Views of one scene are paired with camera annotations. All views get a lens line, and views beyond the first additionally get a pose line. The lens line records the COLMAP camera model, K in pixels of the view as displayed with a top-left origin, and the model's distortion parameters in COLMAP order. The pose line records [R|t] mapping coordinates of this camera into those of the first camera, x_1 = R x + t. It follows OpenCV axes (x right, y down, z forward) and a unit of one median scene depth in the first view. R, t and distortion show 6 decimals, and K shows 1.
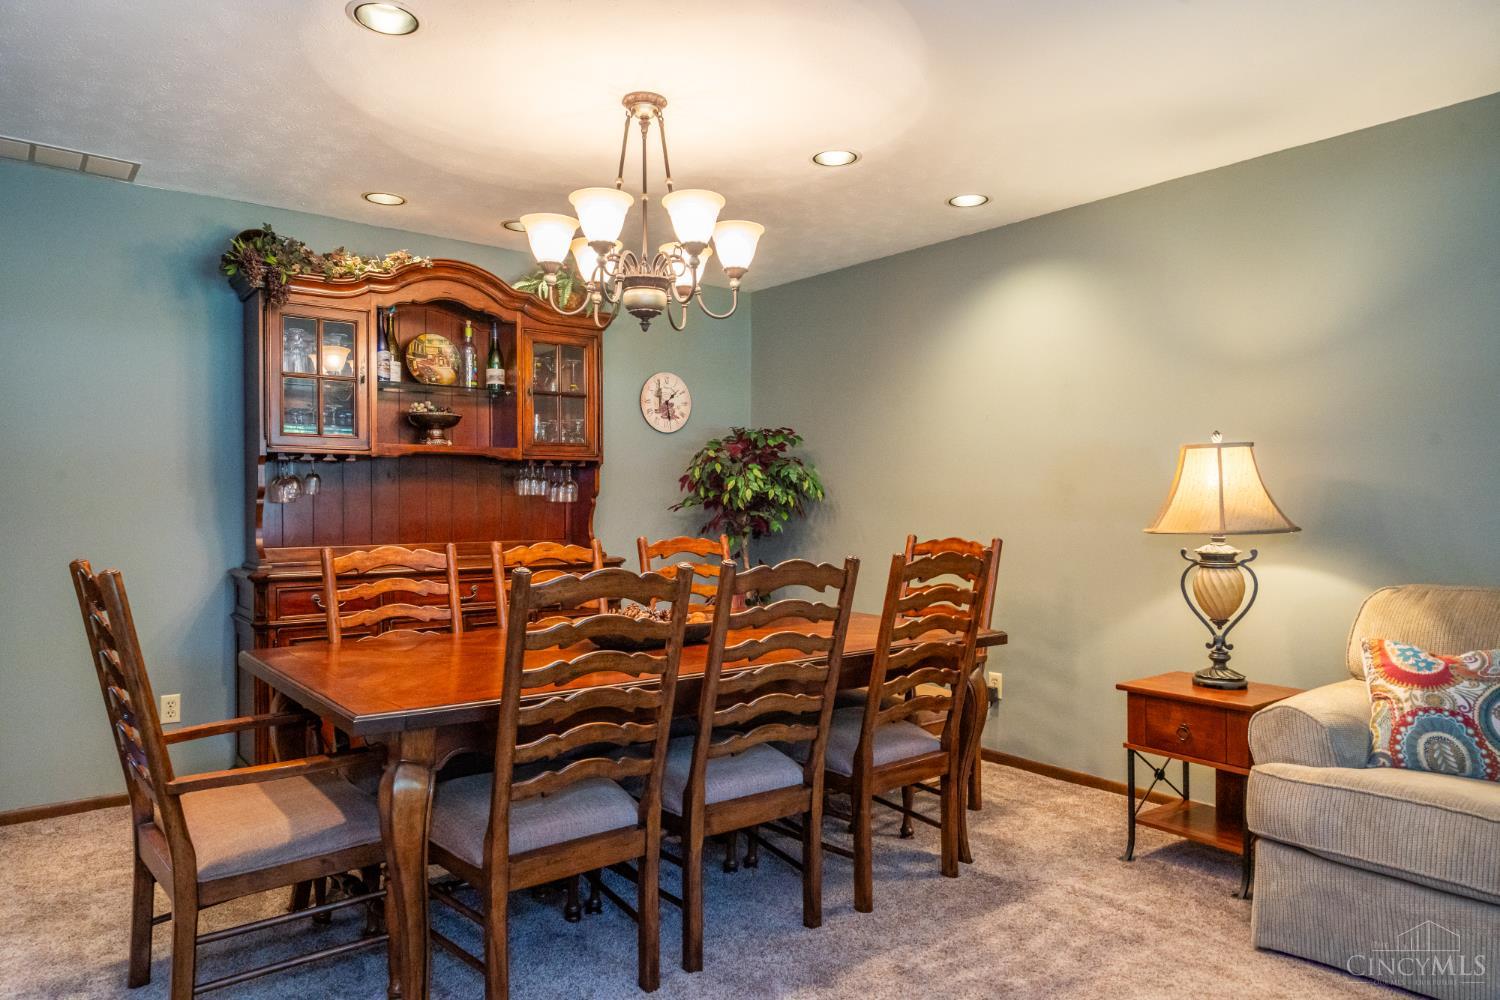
lens RADIAL K [[961.5, 0, 741.8], [0, 961.5, 496.6], [0, 0, 1]] dist [0.009422, -0.004068]
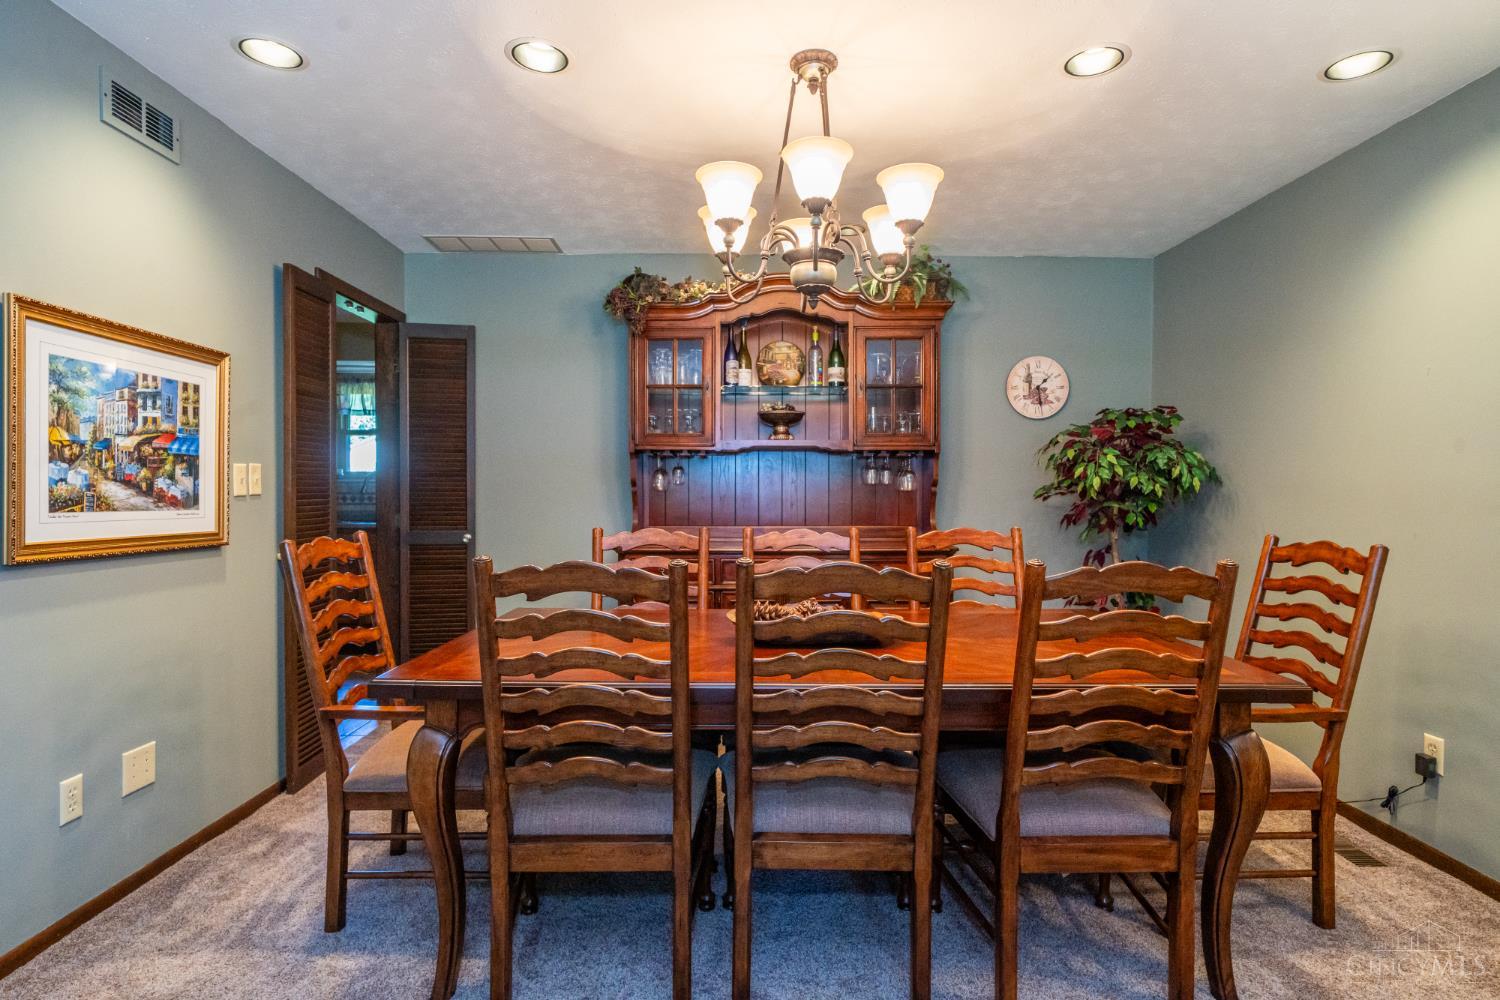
lens RADIAL K [[794.5, 0, 751.4], [0, 794.5, 500.7], [0, 0, 1]] dist [0.002029, 0.001796]
pose [[0.787519, 0.010612, -0.616199, 0.287107], [0.000269, 0.999846, 0.017563, 0.001862], [0.616291, -0.013997, 0.787395, 0.302611]]
